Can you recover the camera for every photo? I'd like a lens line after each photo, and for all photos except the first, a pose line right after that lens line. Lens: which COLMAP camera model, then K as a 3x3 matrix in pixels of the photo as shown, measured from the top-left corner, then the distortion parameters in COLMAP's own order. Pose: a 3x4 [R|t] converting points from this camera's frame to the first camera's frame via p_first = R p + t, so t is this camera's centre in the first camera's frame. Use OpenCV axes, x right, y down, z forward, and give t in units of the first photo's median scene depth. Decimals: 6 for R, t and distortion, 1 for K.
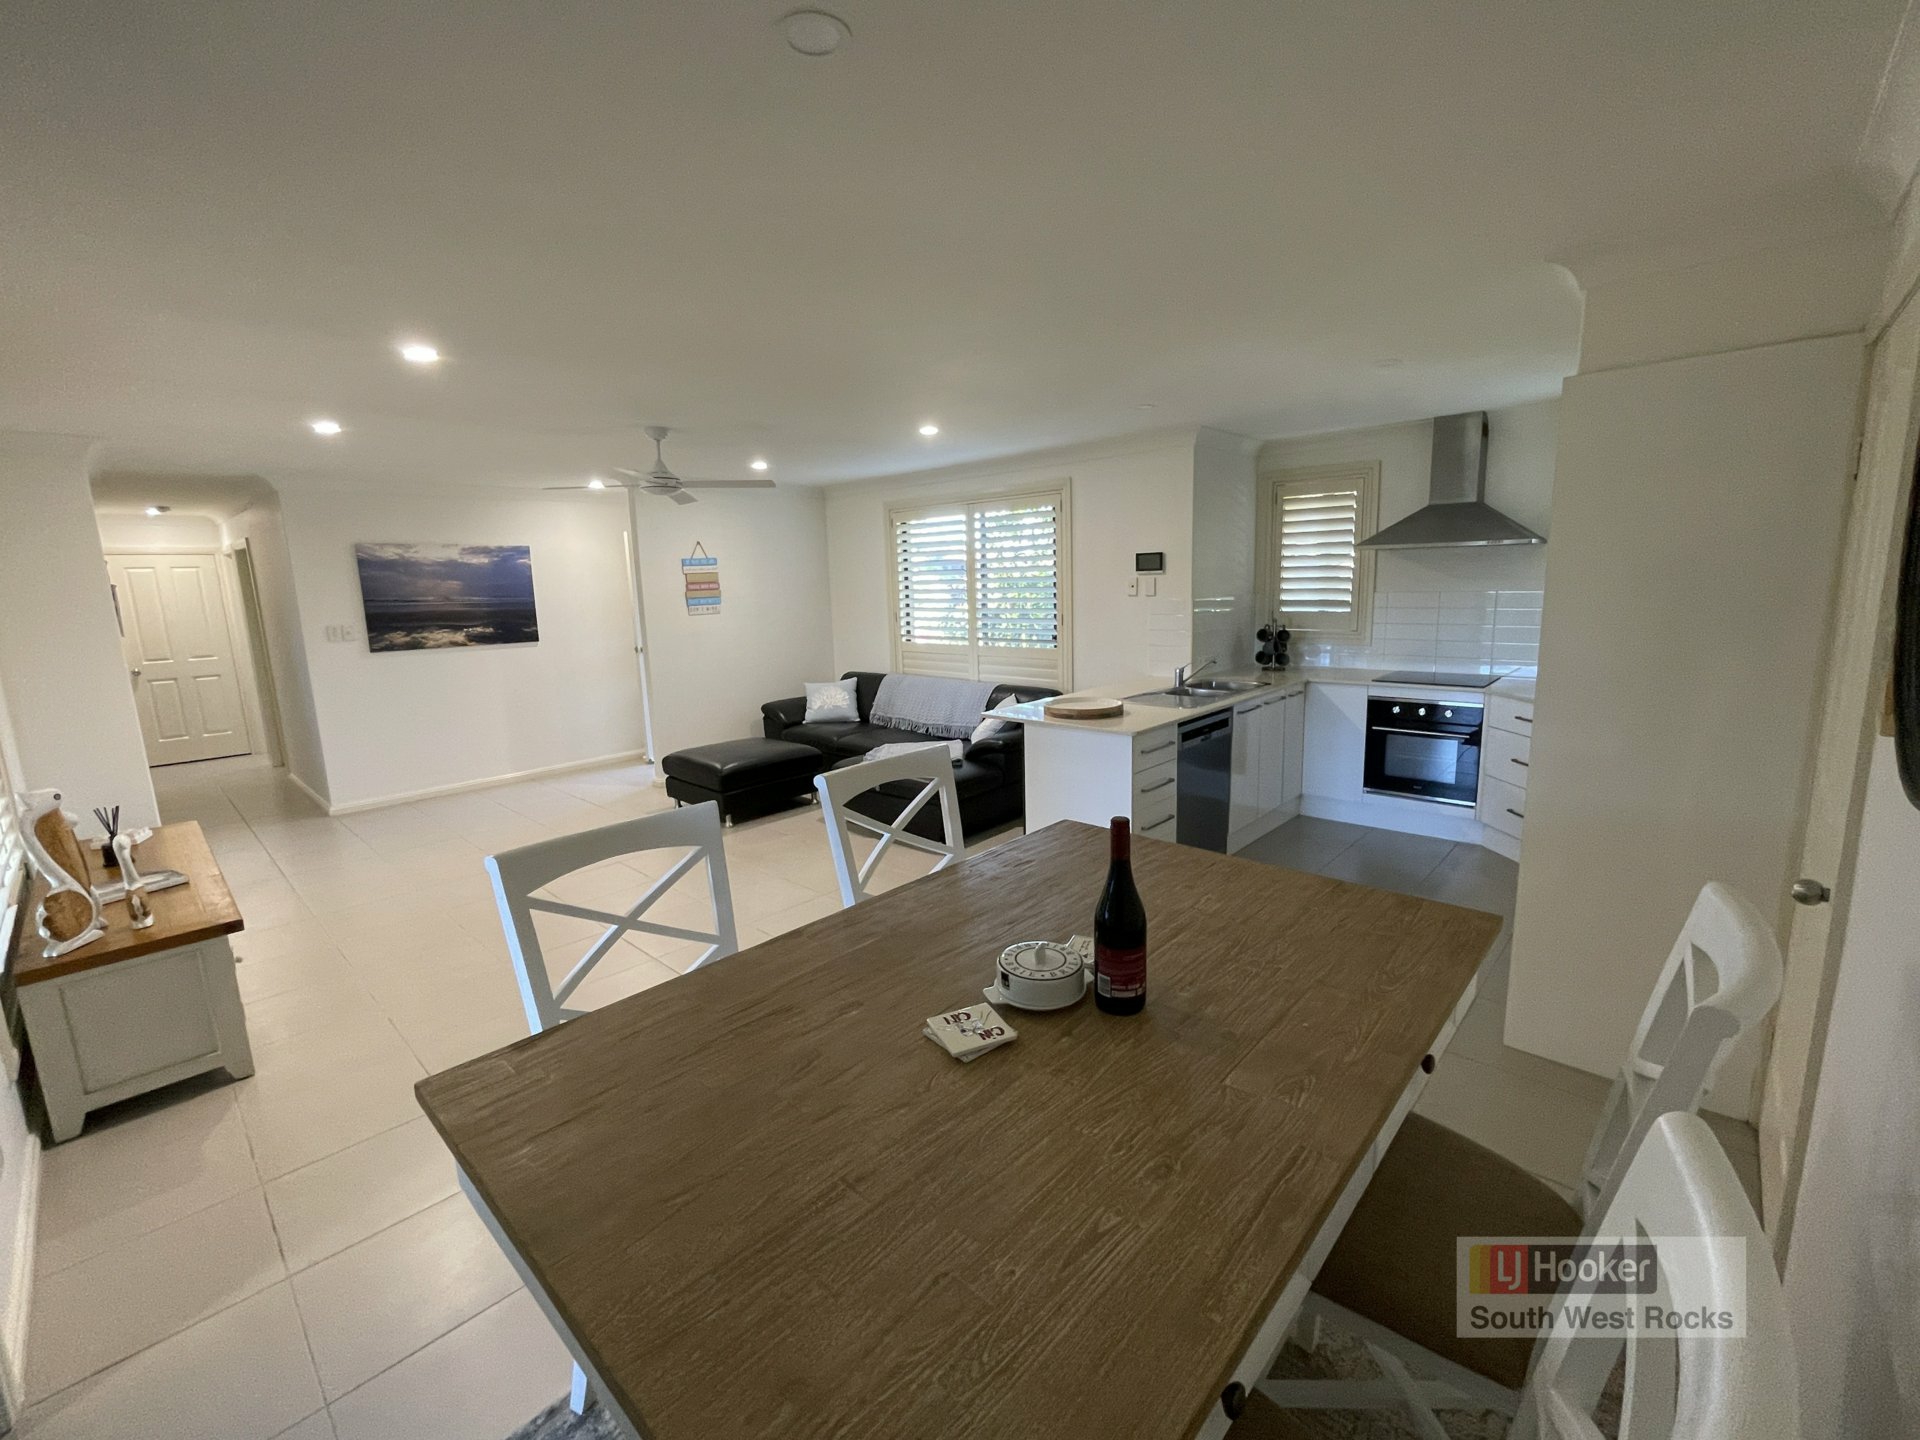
lens RADIAL K [[809.8, 0, 967.3], [0, 809.8, 715.6], [0, 0, 1]] dist [-0.002956, -0.000063]
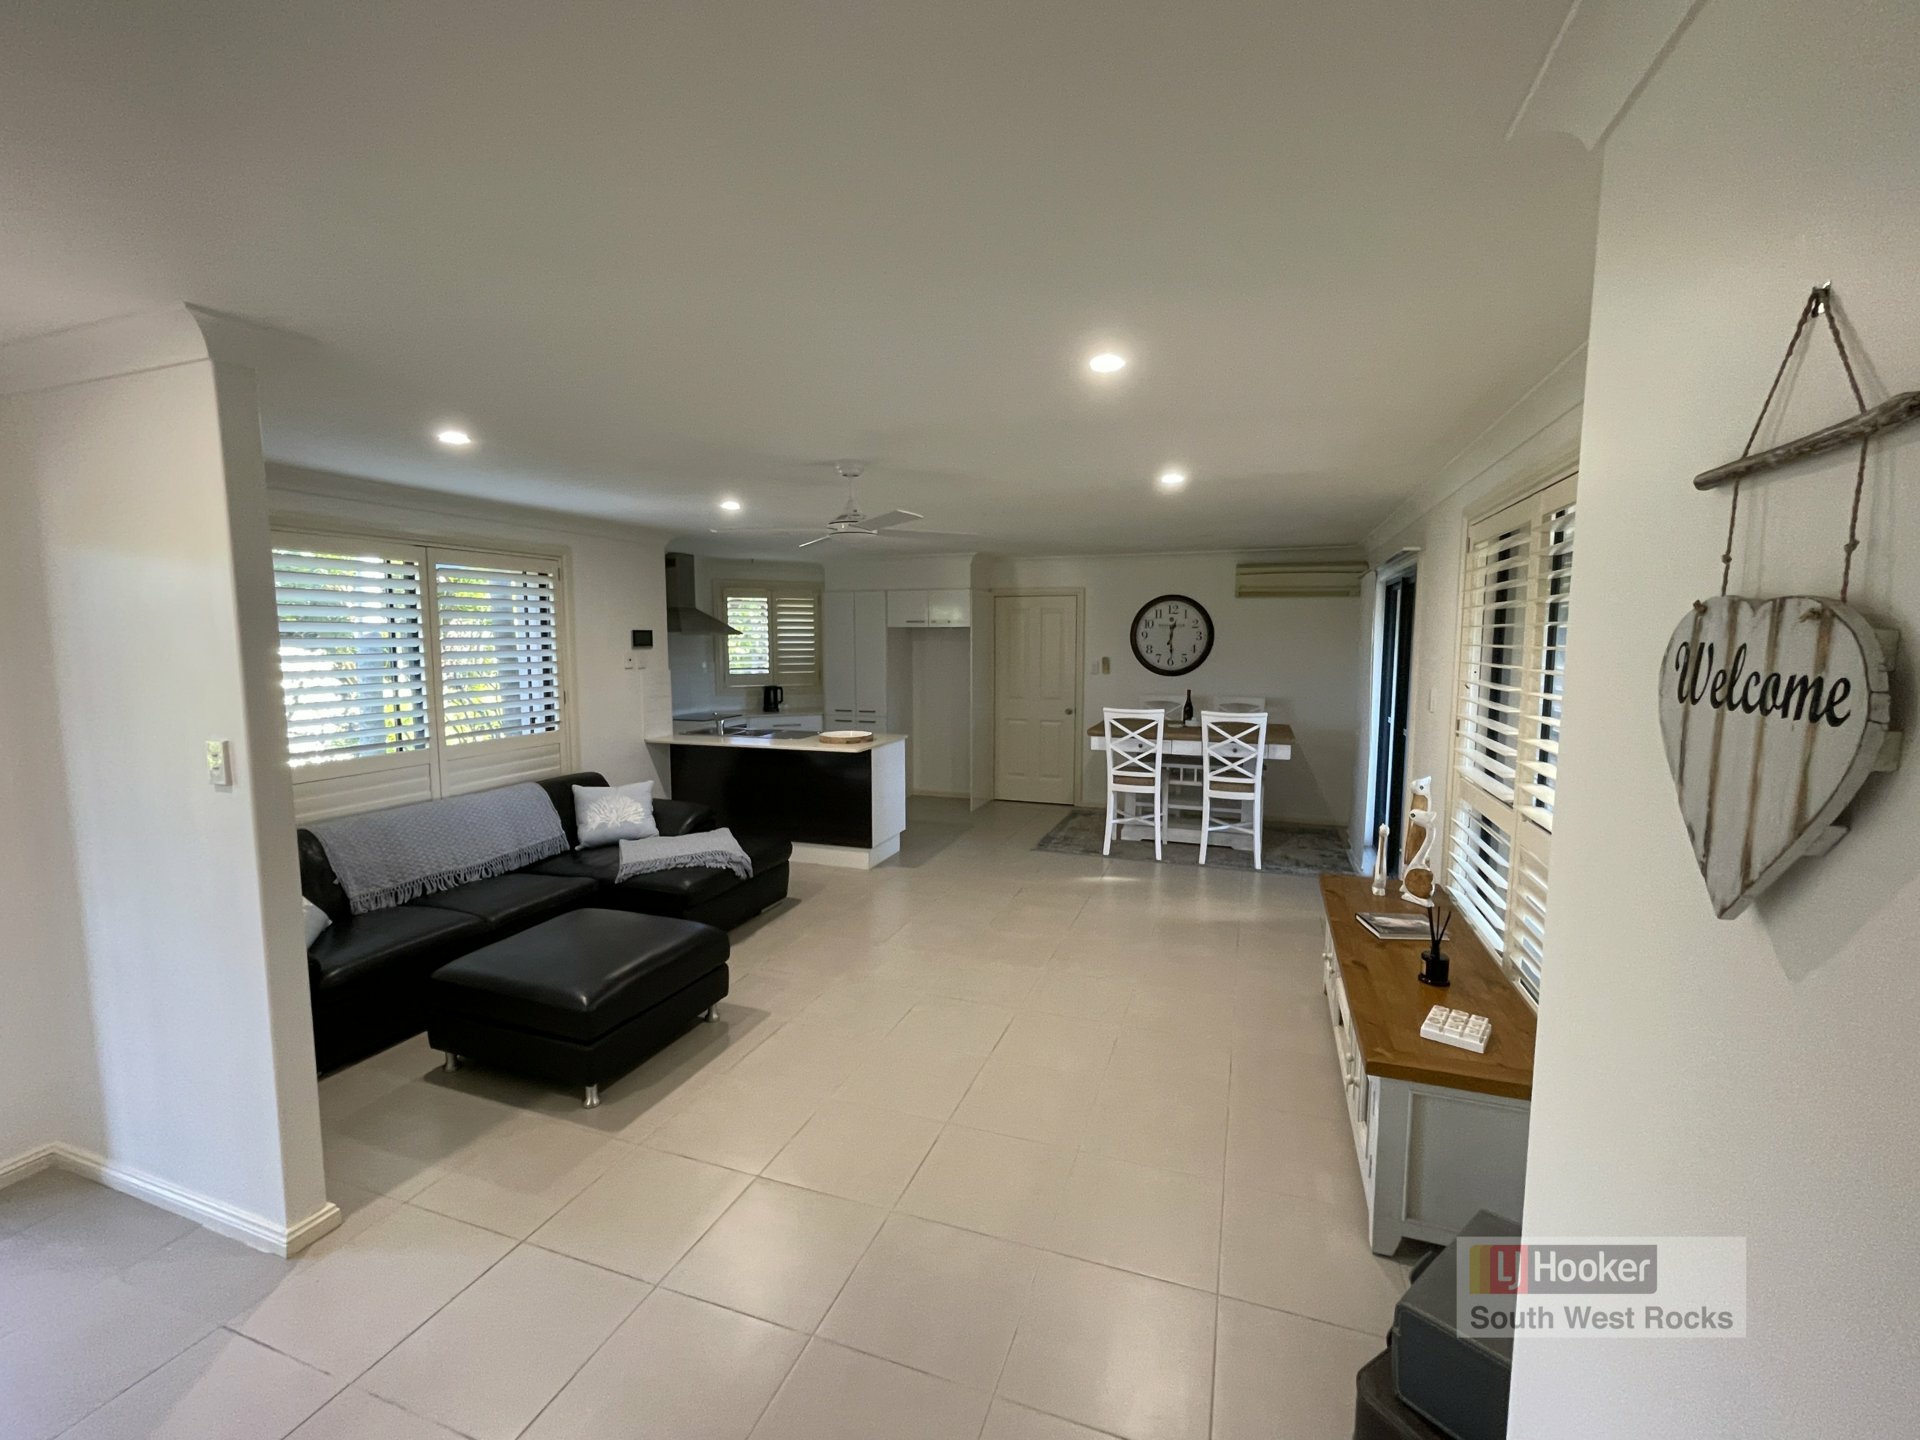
lens RADIAL K [[809.8, 0, 967.3], [0, 809.8, 715.6], [0, 0, 1]] dist [-0.002956, -0.000063]
pose [[-0.396127, -0.058923, 0.916303, -0.857546], [0.167712, 0.976508, 0.135298, -0.139724], [-0.902749, 0.207271, -0.376939, 0.899480]]
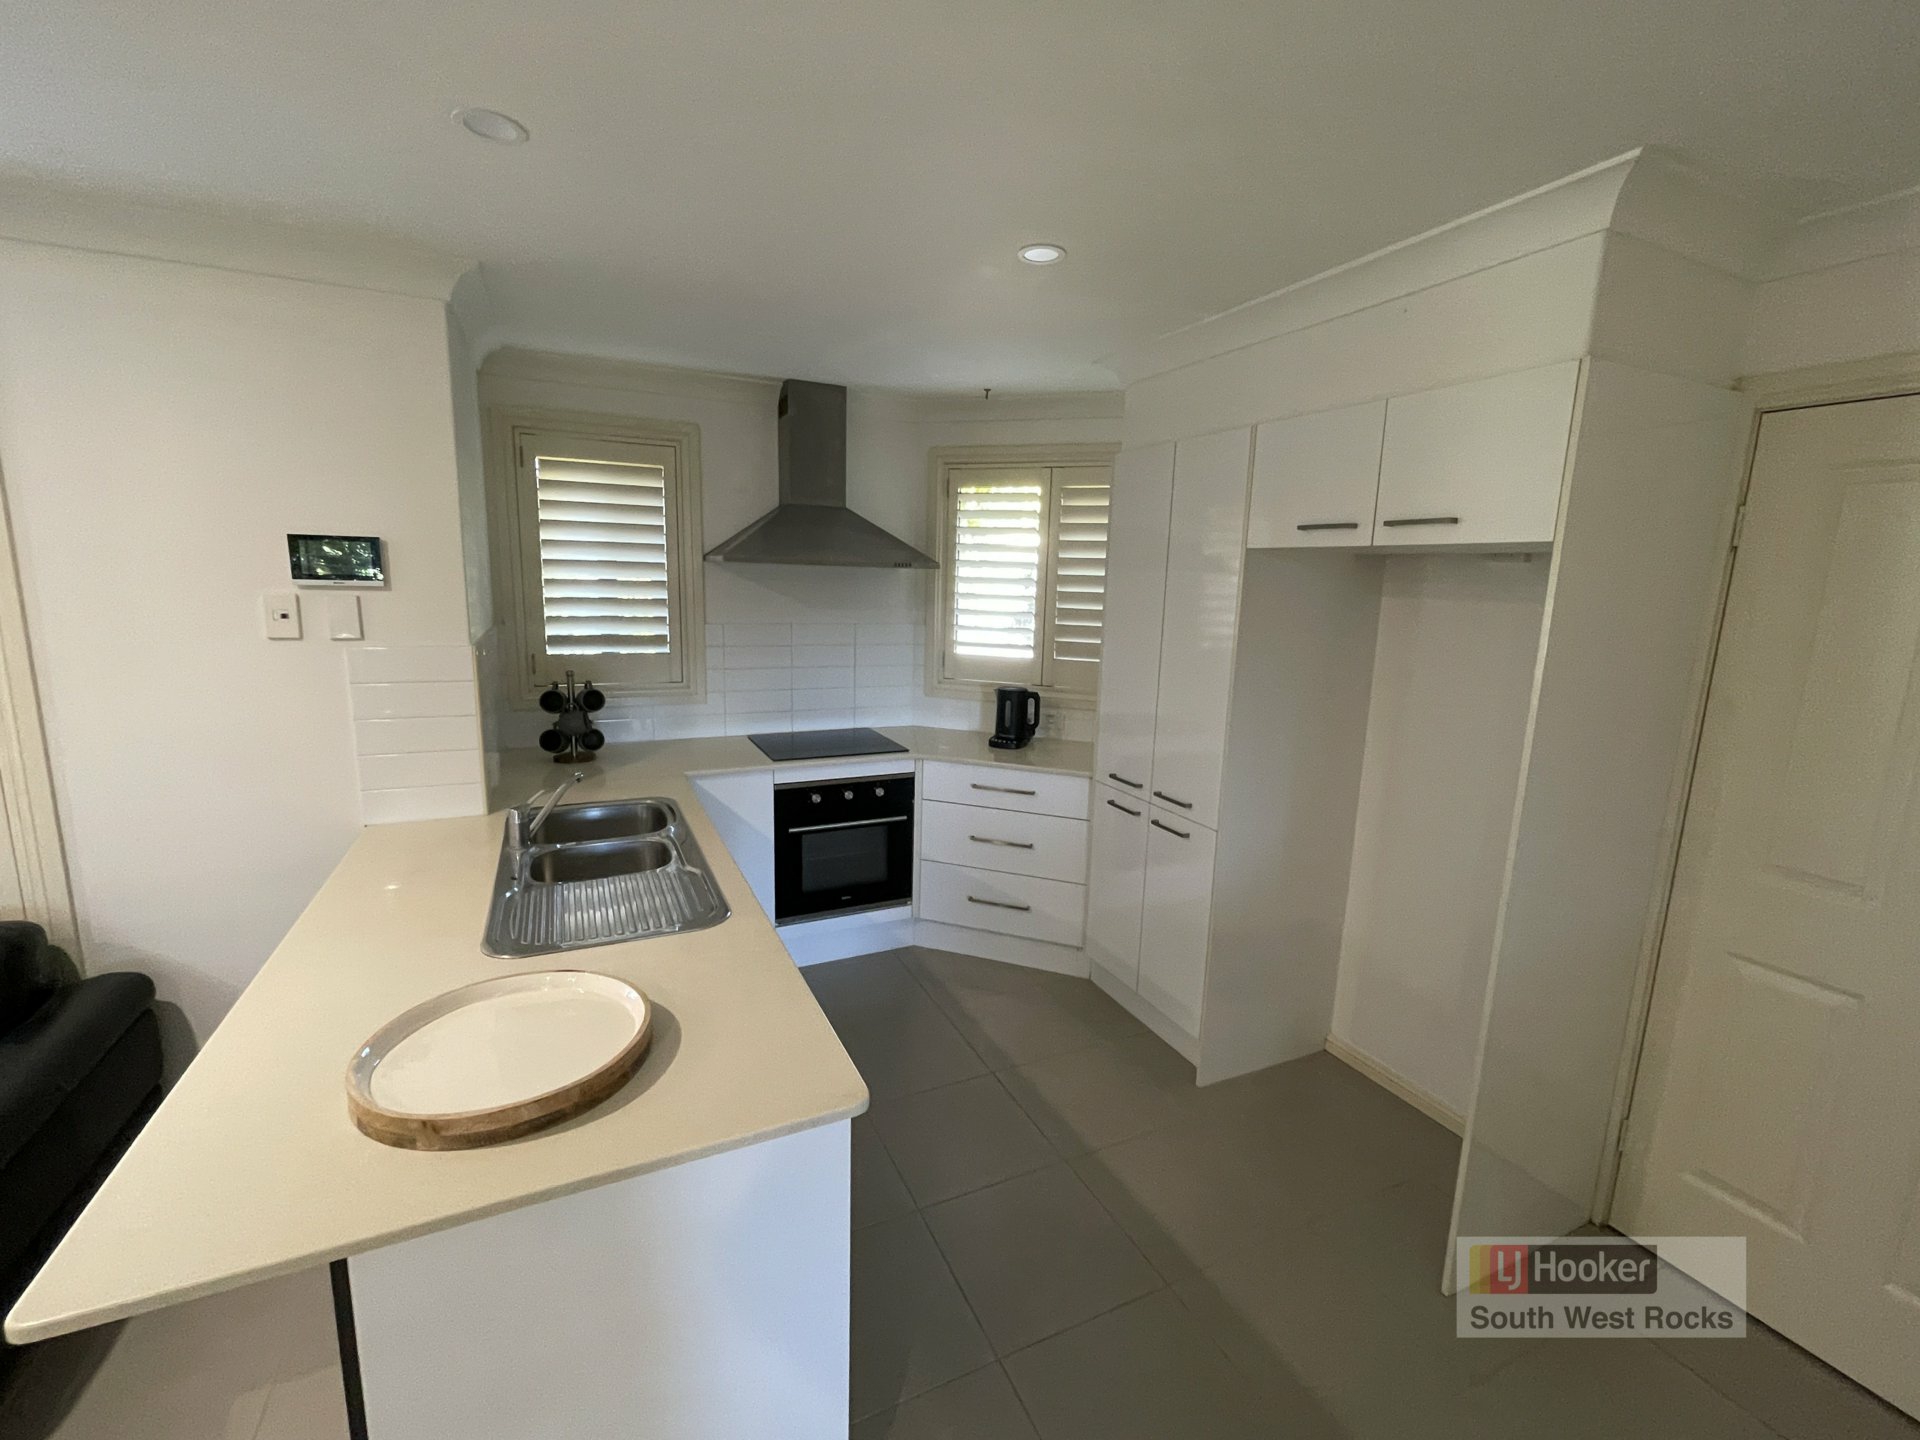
lens RADIAL K [[809.8, 0, 967.3], [0, 809.8, 715.6], [0, 0, 1]] dist [-0.002956, -0.000063]
pose [[0.367245, -0.118317, 0.922568, -0.039081], [0.118799, 0.989719, 0.079639, -0.091307], [-0.922506, 0.080353, 0.377525, 0.481722]]
